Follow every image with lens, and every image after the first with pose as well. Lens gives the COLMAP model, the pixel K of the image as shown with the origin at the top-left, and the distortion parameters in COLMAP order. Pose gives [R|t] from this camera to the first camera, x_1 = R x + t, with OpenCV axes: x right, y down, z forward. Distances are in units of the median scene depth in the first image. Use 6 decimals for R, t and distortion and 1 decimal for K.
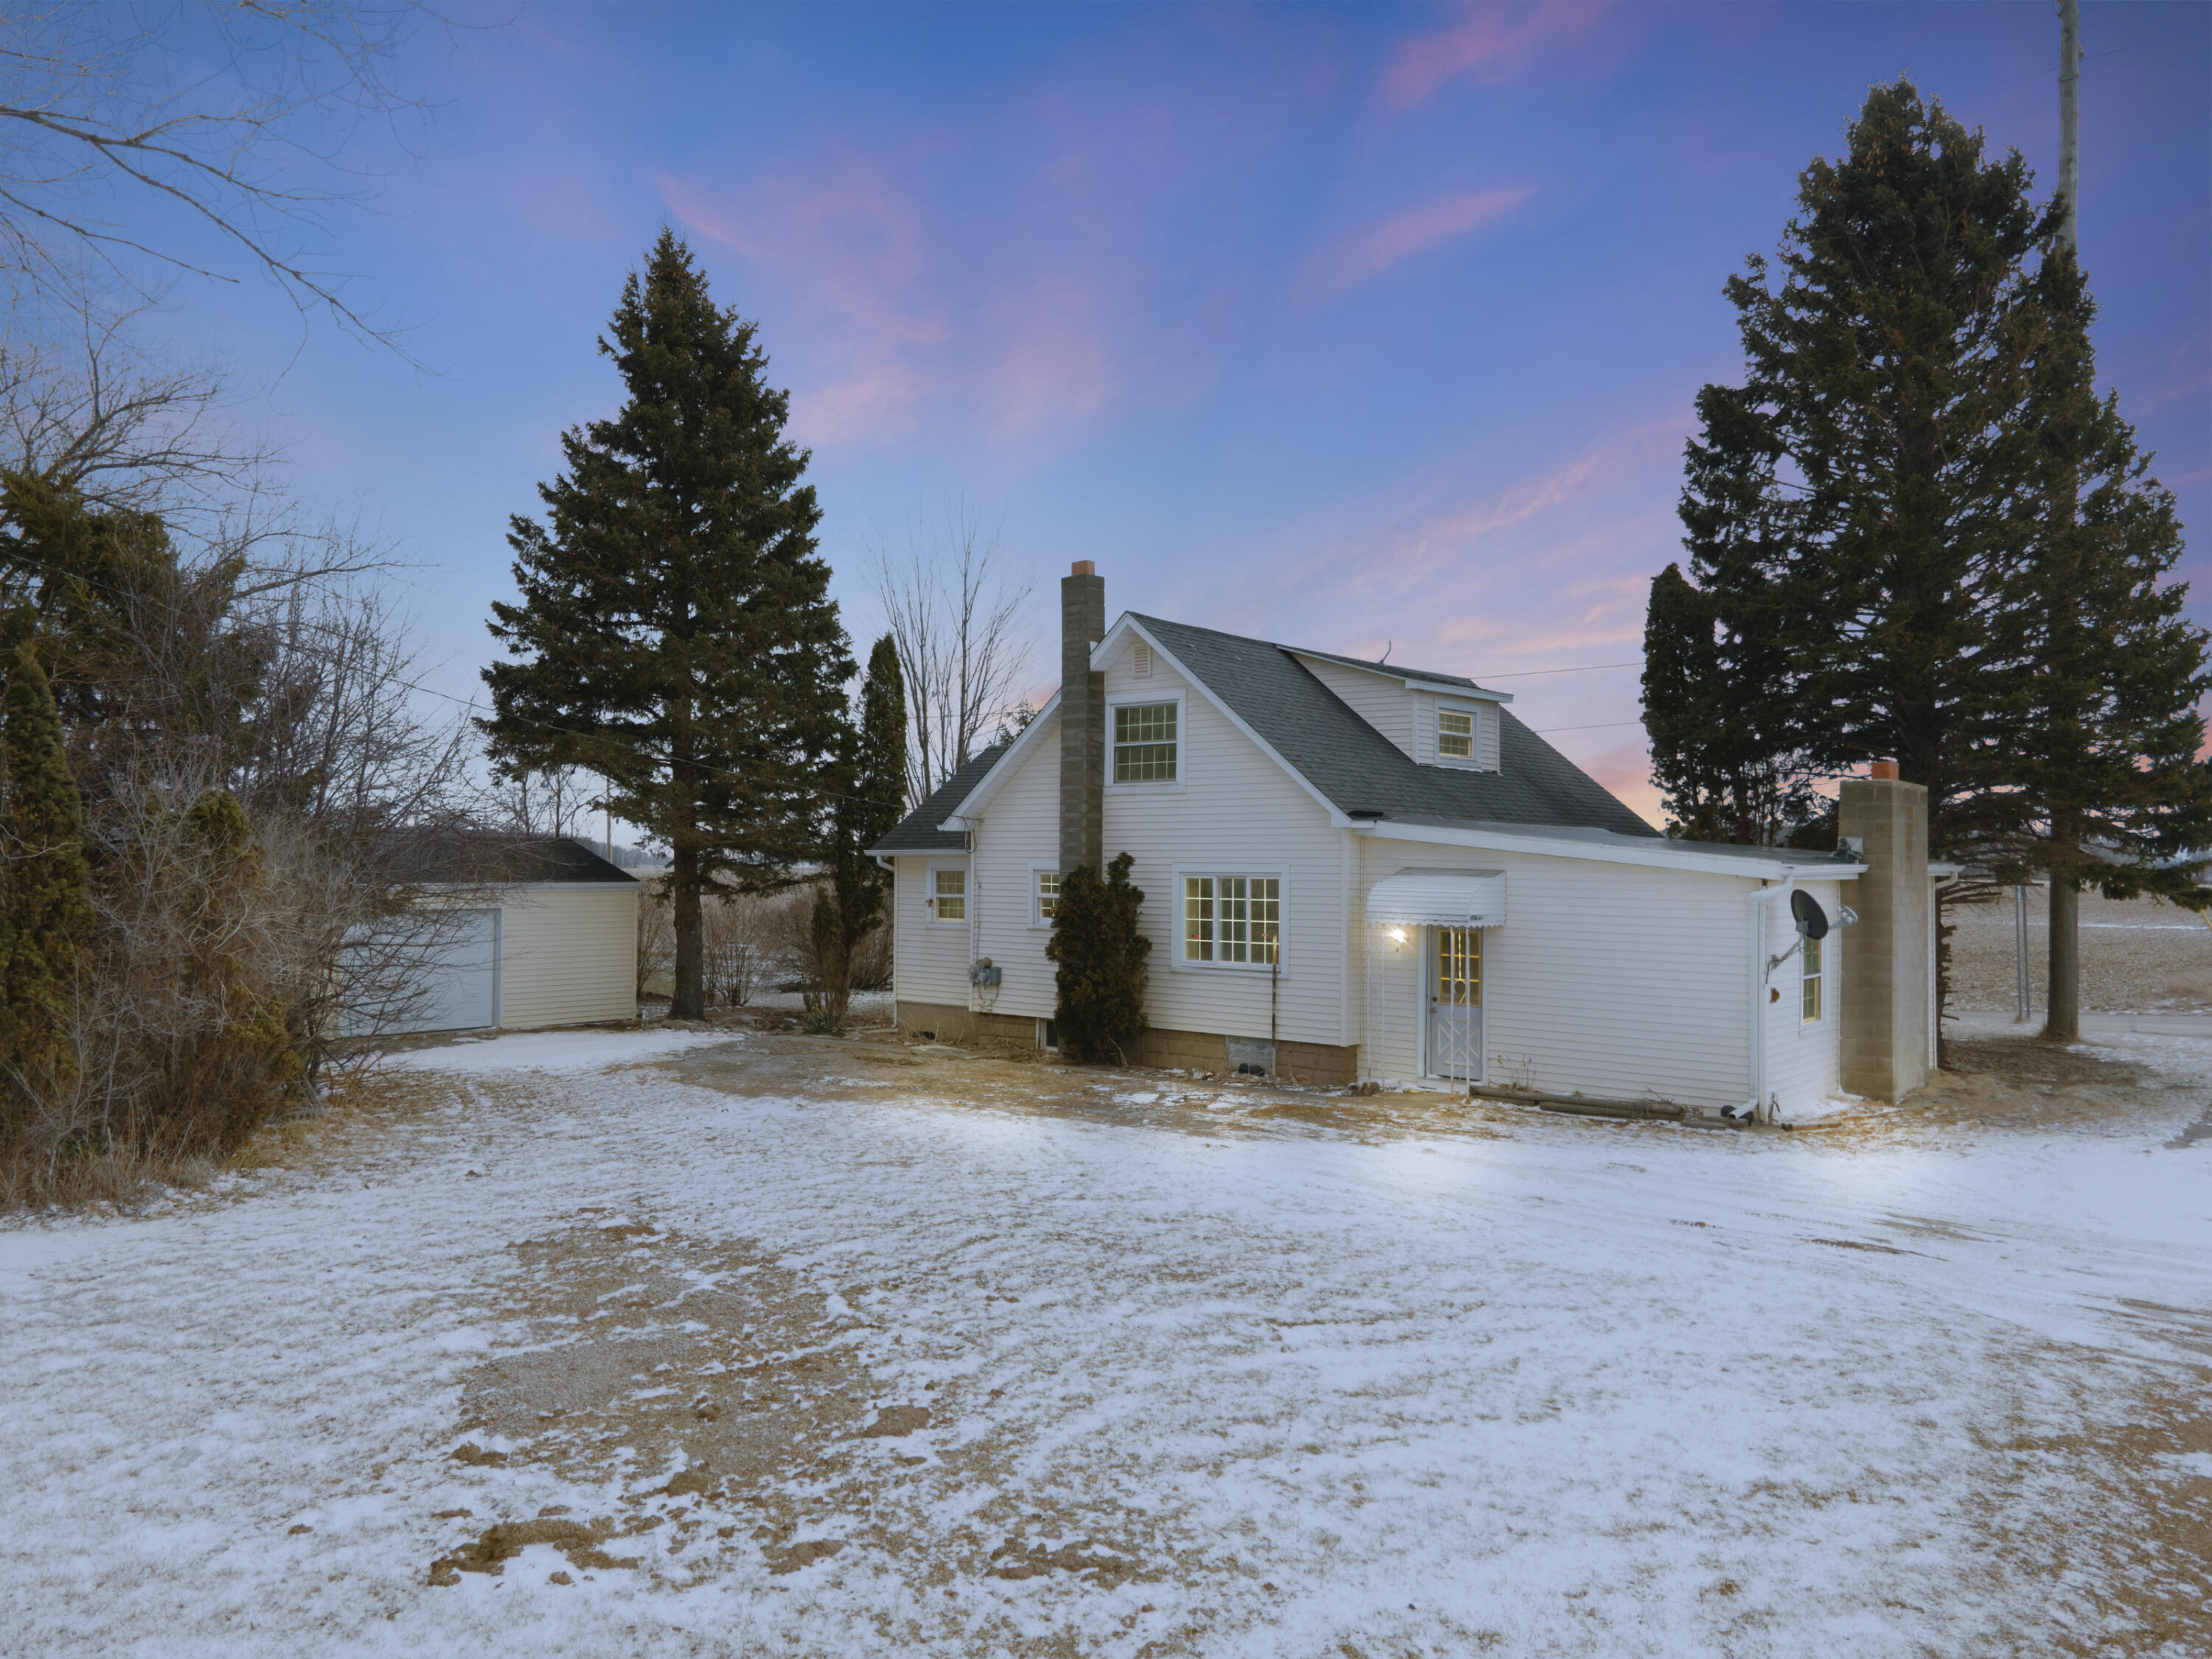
lens RADIAL K [[1634.1, 0, 1106.0], [0, 1634.1, 829.5], [0, 0, 1]] dist [0.054762, 0.006085]
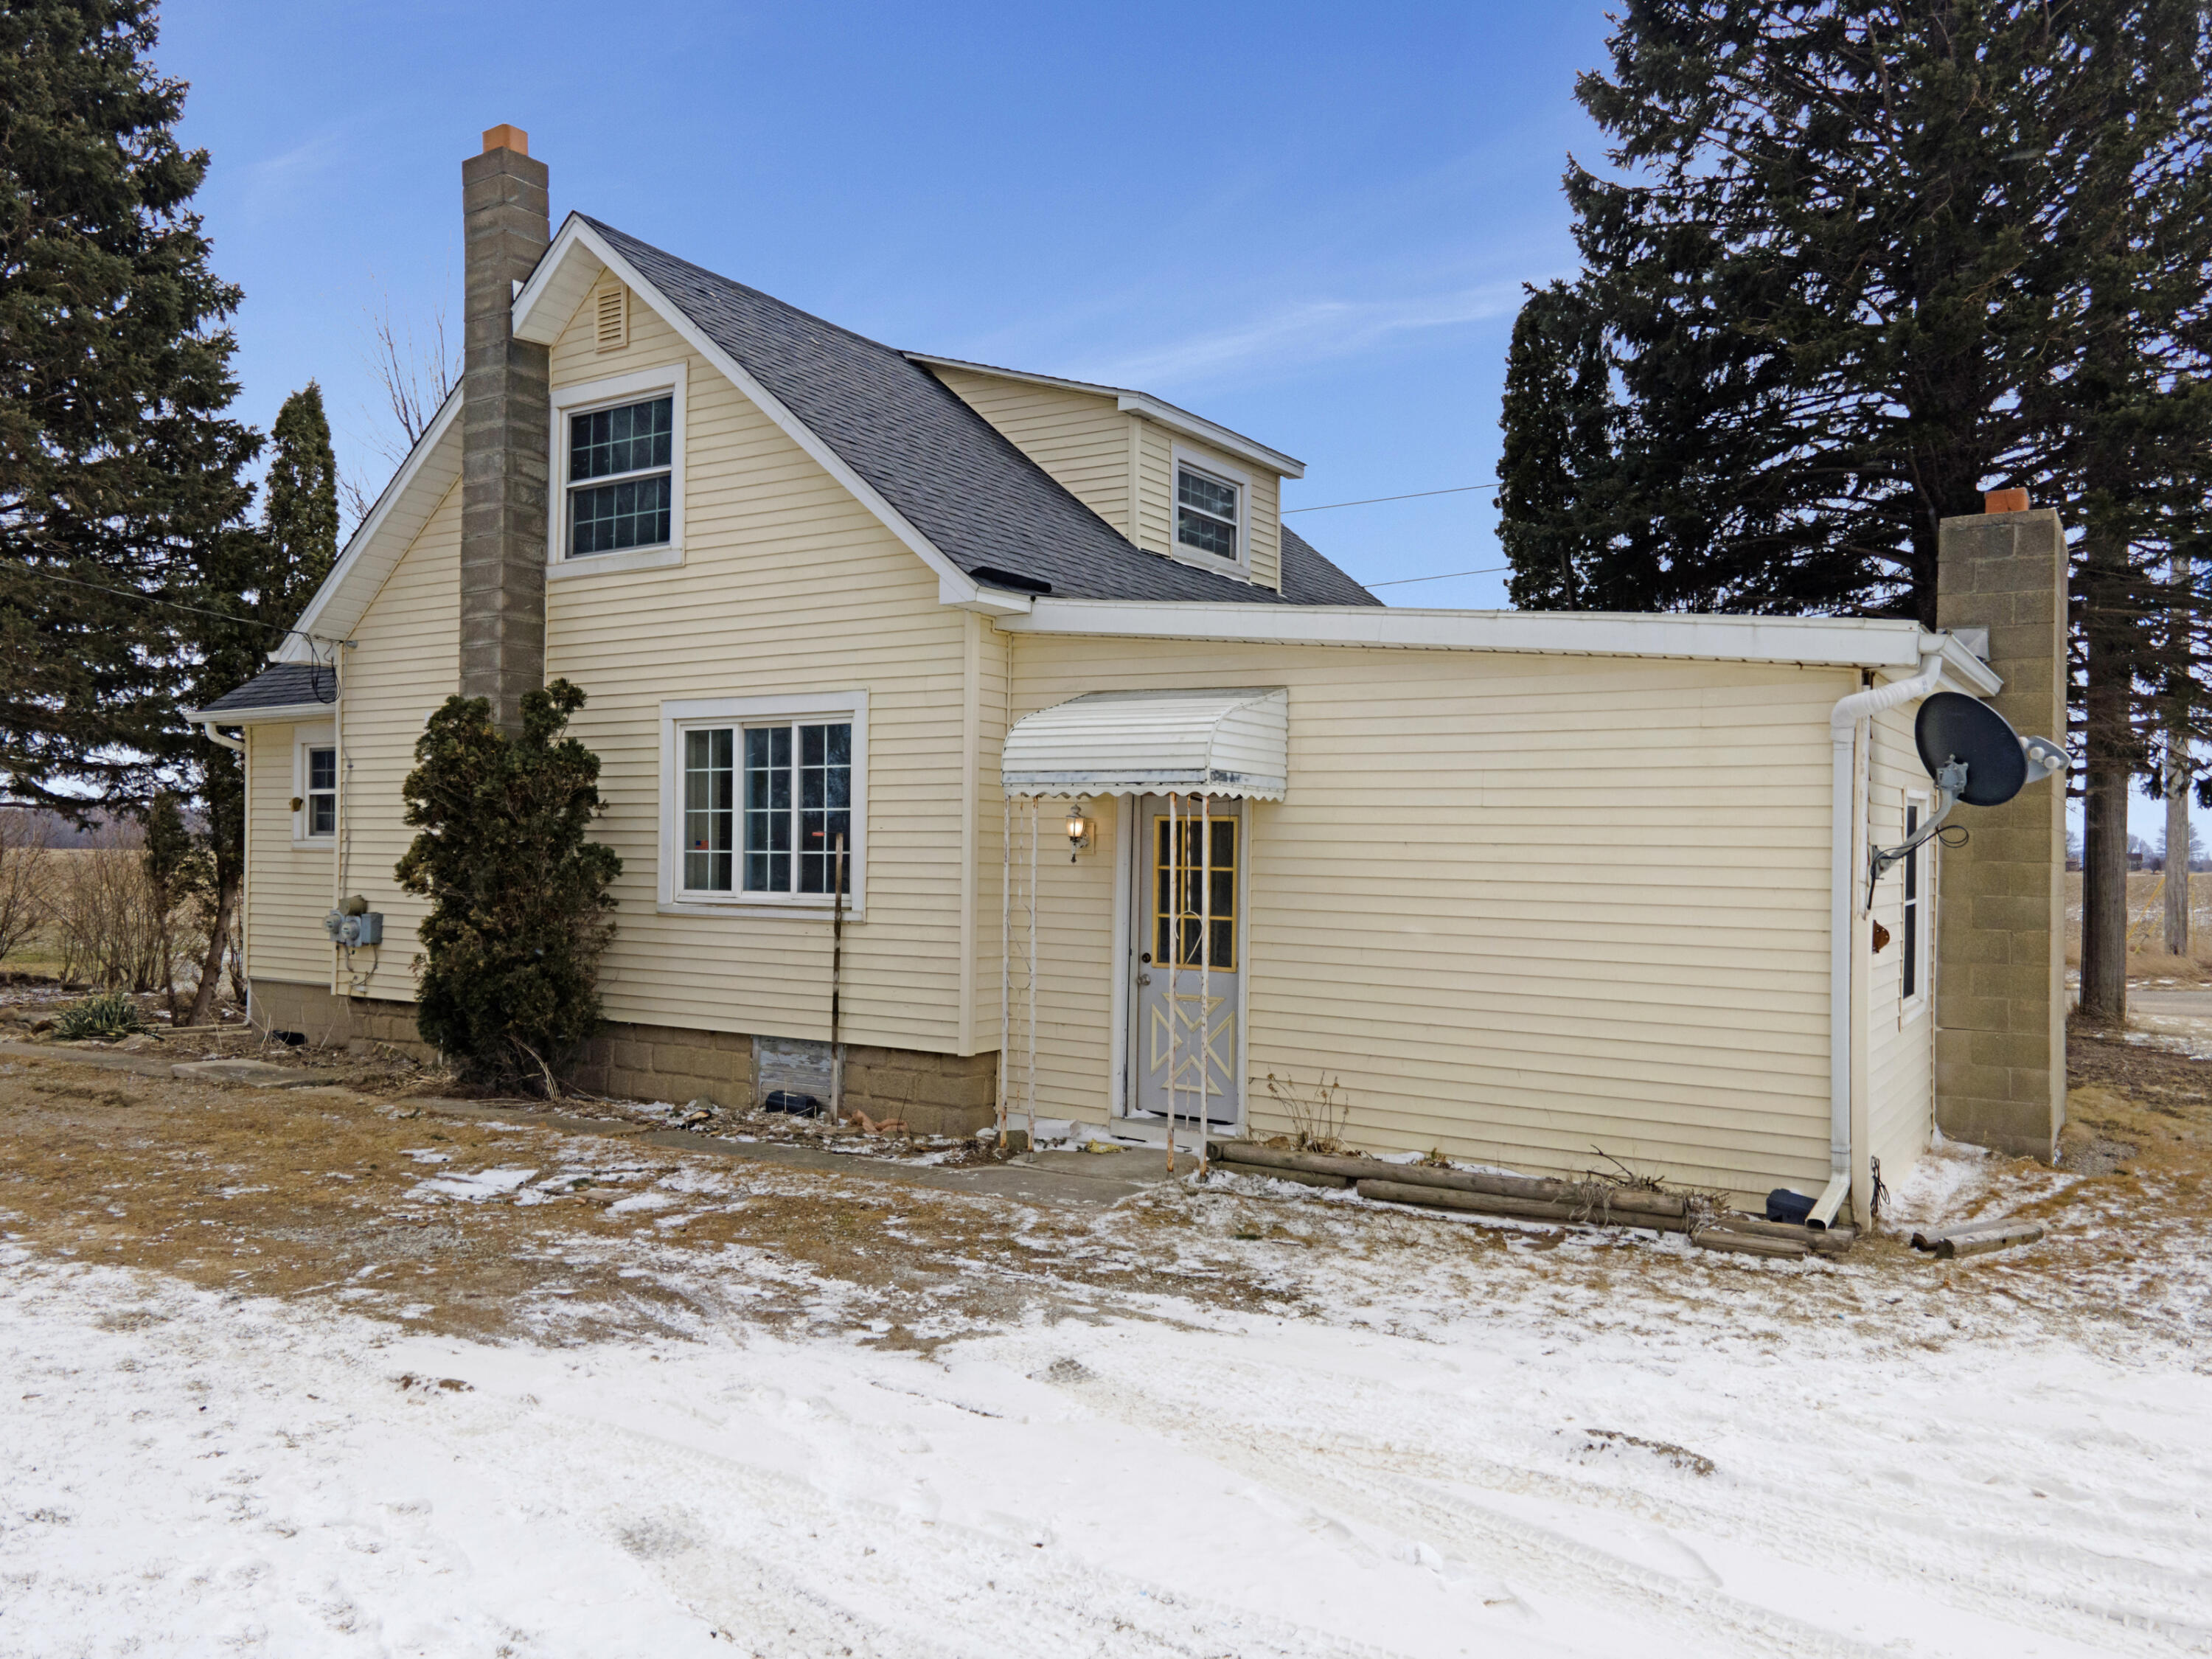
lens RADIAL K [[1634.1, 0, 1106.0], [0, 1634.1, 829.5], [0, 0, 1]] dist [0.054762, 0.006085]
pose [[0.991877, 0.006532, 0.127031, 0.117633], [-0.007401, 0.999952, 0.006372, 0.057746], [-0.126983, -0.007260, 0.991878, 0.480311]]
